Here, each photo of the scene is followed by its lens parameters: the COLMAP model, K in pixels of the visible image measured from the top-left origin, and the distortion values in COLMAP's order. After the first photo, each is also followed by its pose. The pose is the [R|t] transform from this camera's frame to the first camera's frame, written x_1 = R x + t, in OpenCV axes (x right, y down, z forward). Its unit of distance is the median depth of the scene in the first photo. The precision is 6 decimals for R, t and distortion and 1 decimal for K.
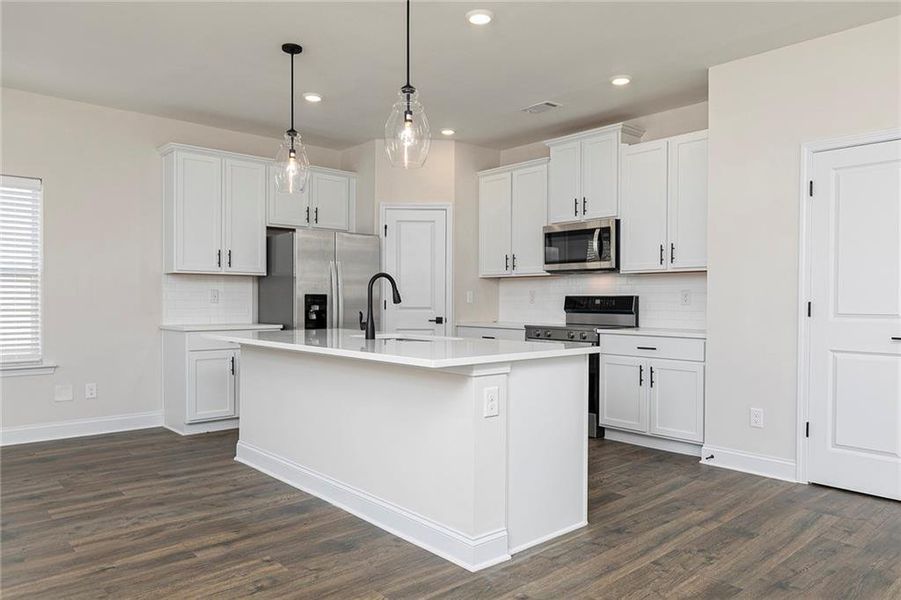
lens RADIAL K [[620.6, 0, 449.5], [0, 620.6, 305.8], [0, 0, 1]] dist [0.001807, 0.001685]
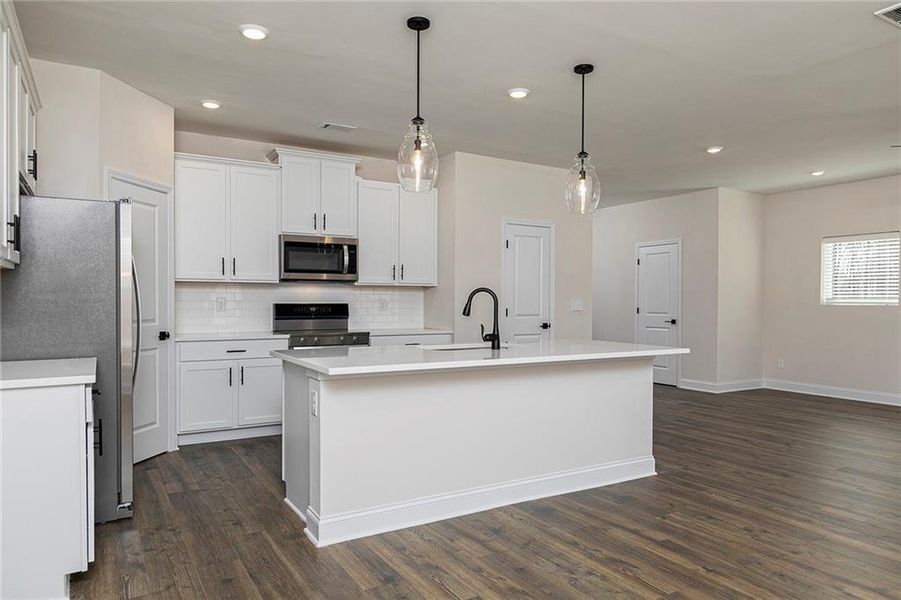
lens RADIAL K [[594.8, 0, 450.5], [0, 594.8, 300.0], [0, 0, 1]] dist [0.002001, -0.000495]
pose [[0.189388, -0.001745, 0.981901, -0.817675], [0.005576, 0.999984, 0.000702, -0.023424], [-0.981887, 0.005342, 0.189395, 0.615563]]
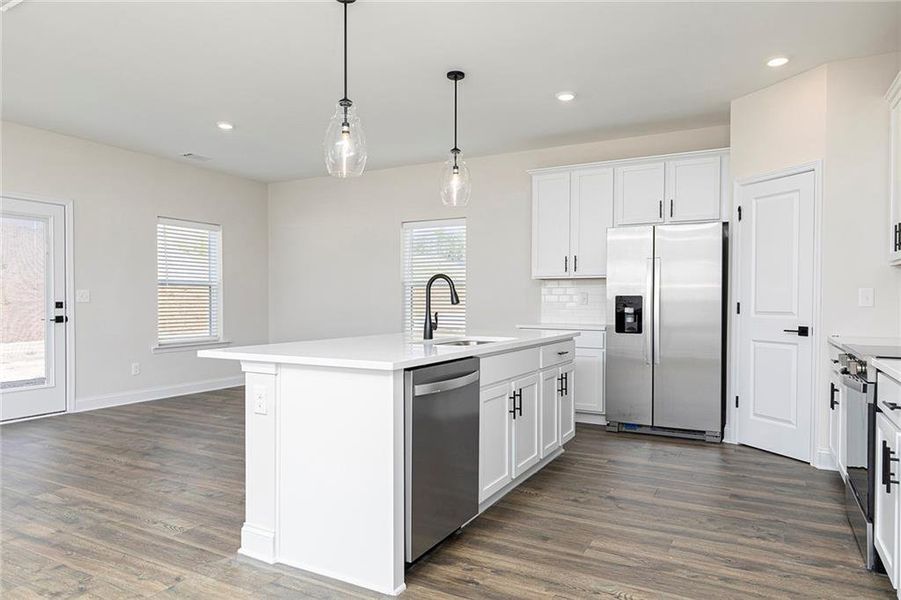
lens RADIAL K [[570.1, 0, 453.6], [0, 570.1, 303.0], [0, 0, 1]] dist [0.003565, 0.001205]
pose [[0.342931, 0.001333, -0.939360, 0.544932], [-0.010509, 0.999942, -0.002418, -0.003004], [0.939302, 0.010701, 0.342925, 0.499431]]
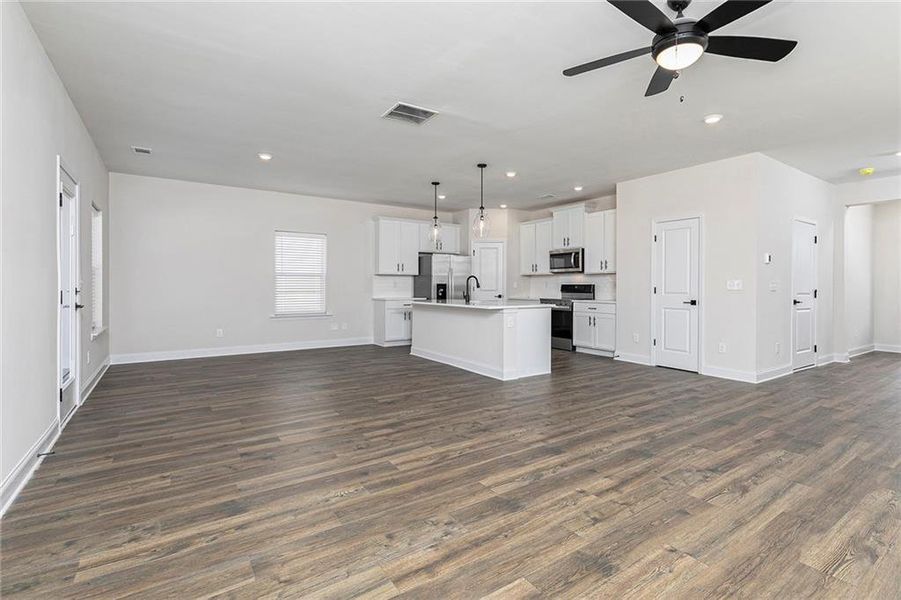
lens RADIAL K [[423.1, 0, 466.9], [0, 423.1, 287.4], [0, 0, 1]] dist [-0.000253, 0.000066]
pose [[0.992701, 0.000167, -0.120604, 0.052747], [-0.001047, 0.999973, -0.007237, 0.005174], [0.120600, 0.007311, 0.992674, -0.484441]]
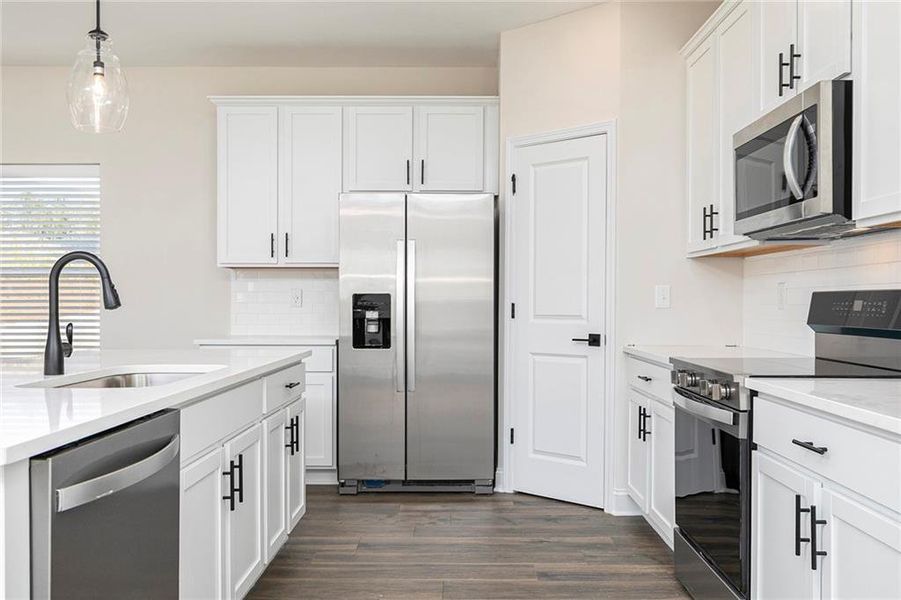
lens RADIAL K [[759.8, 0, 453.1], [0, 759.8, 304.0], [0, 0, 1]] dist [0.006026, 0.007758]
pose [[0.742669, -0.000046, -0.669659, 0.405502], [-0.004785, 0.999974, -0.005376, -0.004238], [0.669642, 0.007197, 0.742650, 0.516692]]
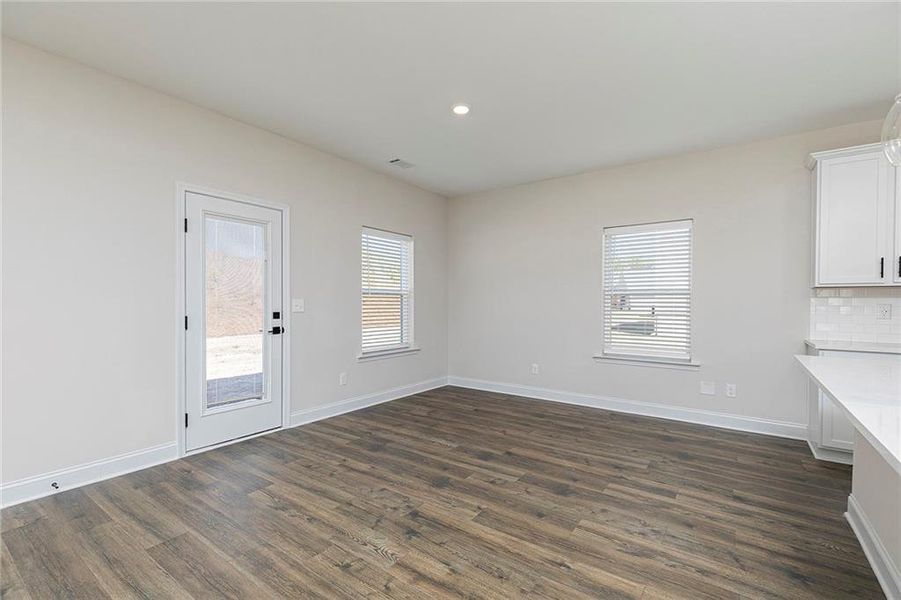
lens RADIAL K [[398.7, 0, 450.5], [0, 398.7, 306.6], [0, 0, 1]] dist [0.002530, 0.000181]
pose [[0.214938, 0.001793, -0.976626, 0.044490], [-0.015281, 0.999882, -0.001528, -0.013188], [0.976508, 0.015252, 0.214940, 0.321358]]
